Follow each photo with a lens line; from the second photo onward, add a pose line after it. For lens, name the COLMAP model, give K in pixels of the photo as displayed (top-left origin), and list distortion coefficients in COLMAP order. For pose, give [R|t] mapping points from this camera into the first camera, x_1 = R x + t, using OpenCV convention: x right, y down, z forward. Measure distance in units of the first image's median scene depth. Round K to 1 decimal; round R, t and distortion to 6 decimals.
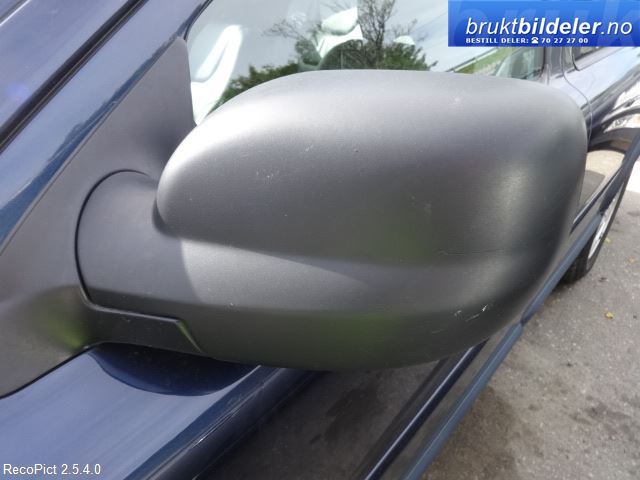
lens RADIAL K [[474.5, 0, 322.5], [0, 474.5, 241.9], [0, 0, 1]] dist [-0.004403, 0.000919]
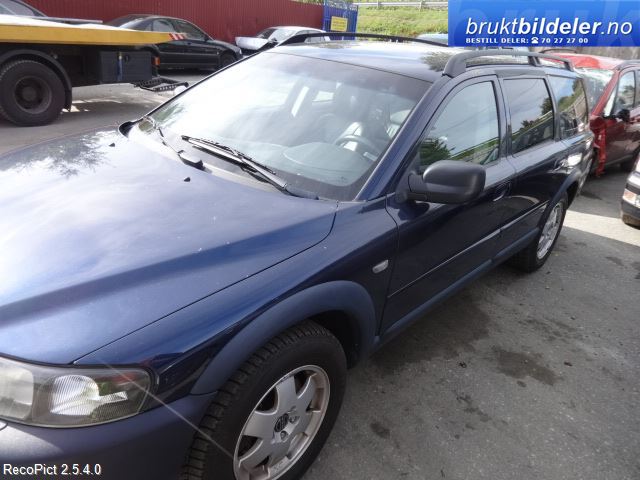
lens RADIAL K [[474.5, 0, 318.0], [0, 474.5, 237.9], [0, 0, 1]] dist [-0.004403, 0.000919]
pose [[0.997433, 0.067718, -0.023279, -0.288311], [-0.070023, 0.990392, -0.119248, 0.300364], [0.014980, 0.120572, 0.992592, -1.009130]]
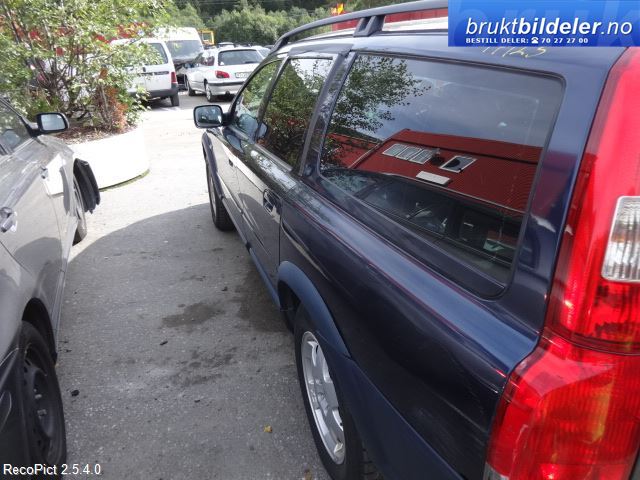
lens RADIAL K [[474.5, 0, 320.4], [0, 474.5, 241.2], [0, 0, 1]] dist [-0.004403, 0.000919]
pose [[-0.520546, 0.322268, -0.790680, 1.505854], [-0.403524, 0.723239, 0.560441, -0.926067], [0.752463, 0.610793, -0.246437, 1.341584]]
